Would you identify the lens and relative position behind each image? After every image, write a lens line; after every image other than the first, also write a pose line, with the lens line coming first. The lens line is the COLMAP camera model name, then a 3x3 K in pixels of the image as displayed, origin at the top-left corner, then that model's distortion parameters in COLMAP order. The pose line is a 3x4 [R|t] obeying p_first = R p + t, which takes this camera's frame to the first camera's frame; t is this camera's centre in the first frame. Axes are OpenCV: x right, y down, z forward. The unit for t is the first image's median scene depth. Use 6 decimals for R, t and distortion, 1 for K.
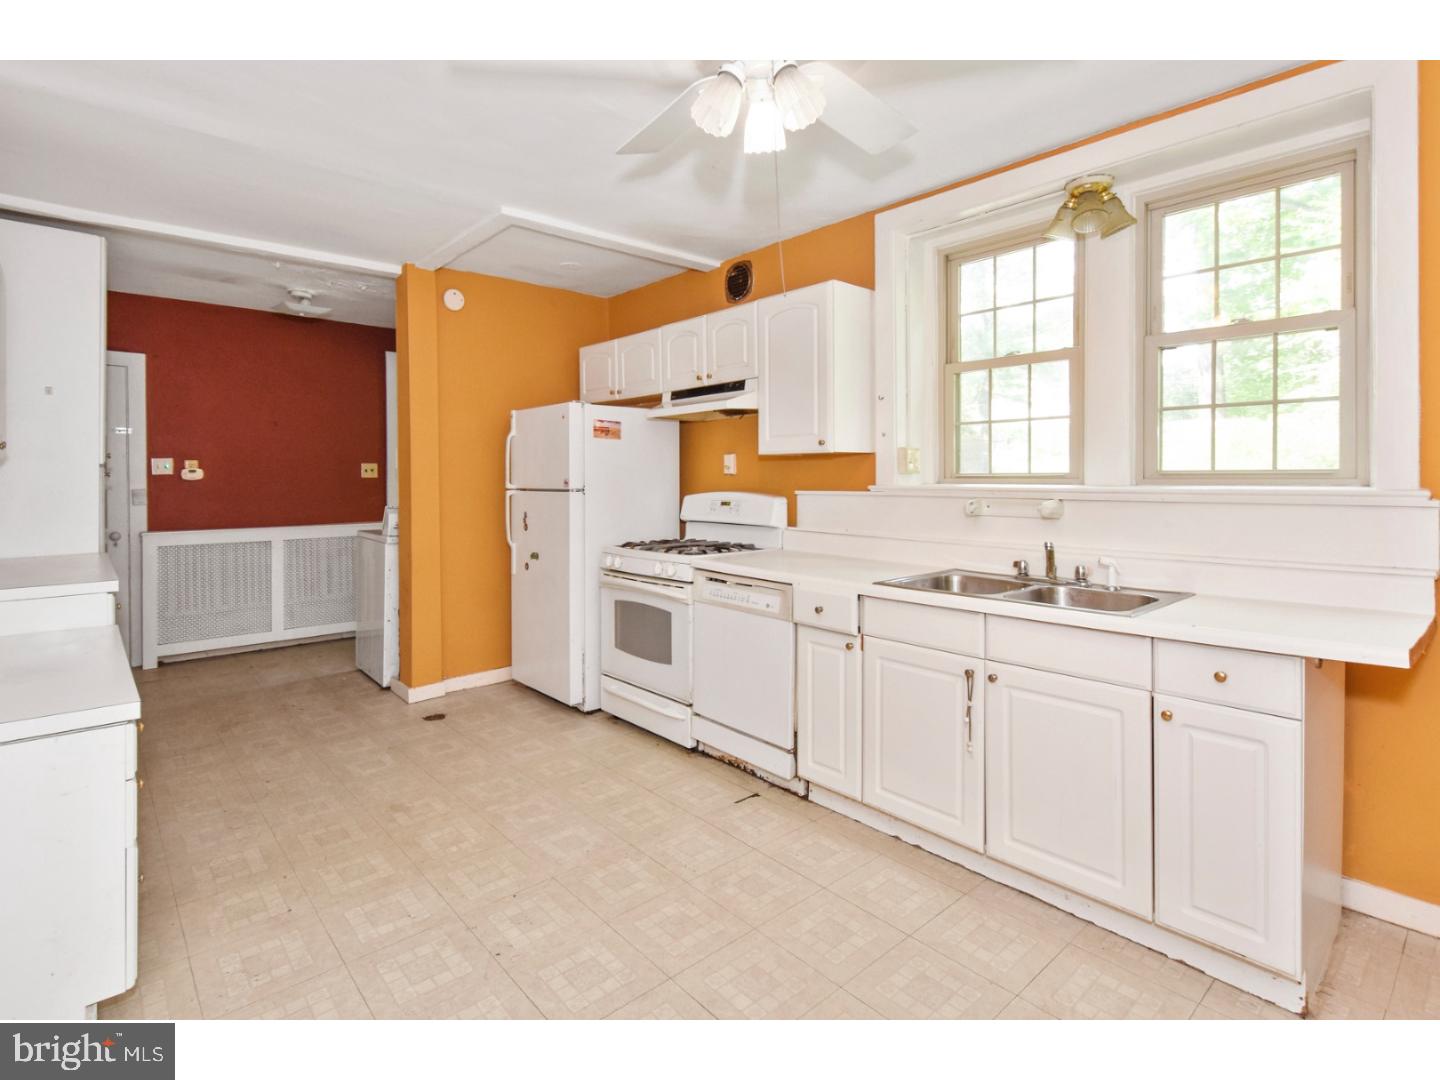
lens RADIAL K [[716.3, 0, 716.3], [0, 716.3, 535.0], [0, 0, 1]] dist [0.002034, -0.000670]
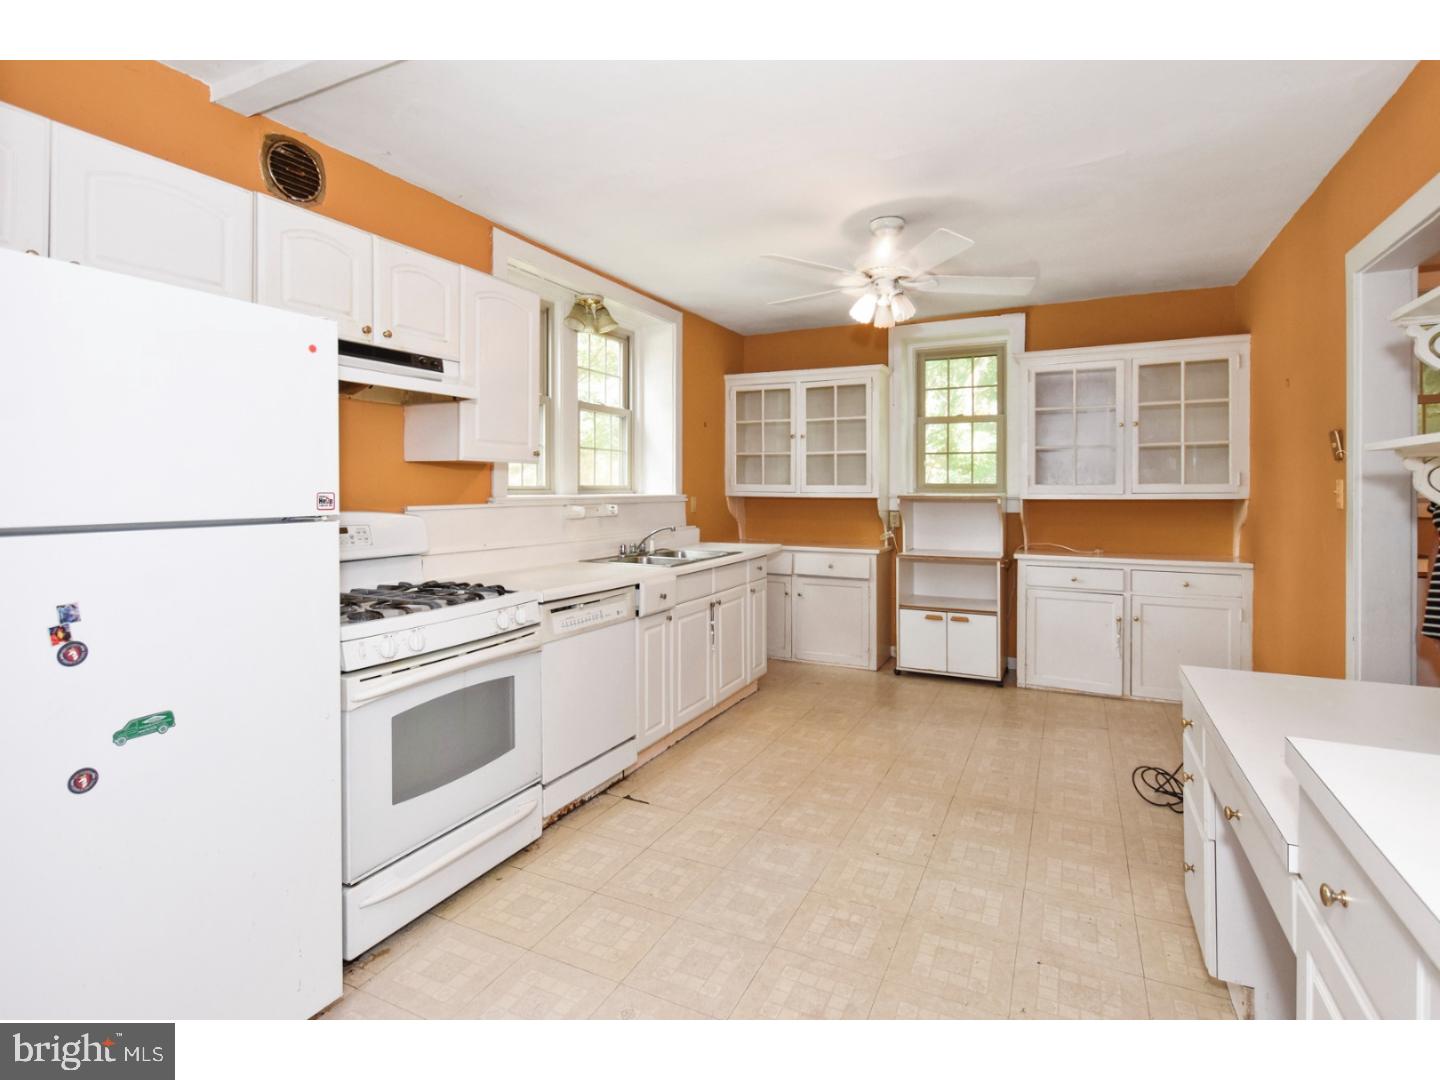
lens RADIAL K [[716.3, 0, 716.2], [0, 716.3, 544.1], [0, 0, 1]] dist [0.002034, -0.000670]
pose [[-0.379569, -0.069002, 0.922586, -1.050619], [0.076077, 0.991510, 0.105457, -0.110638], [-0.922030, 0.110216, -0.371097, 1.401658]]
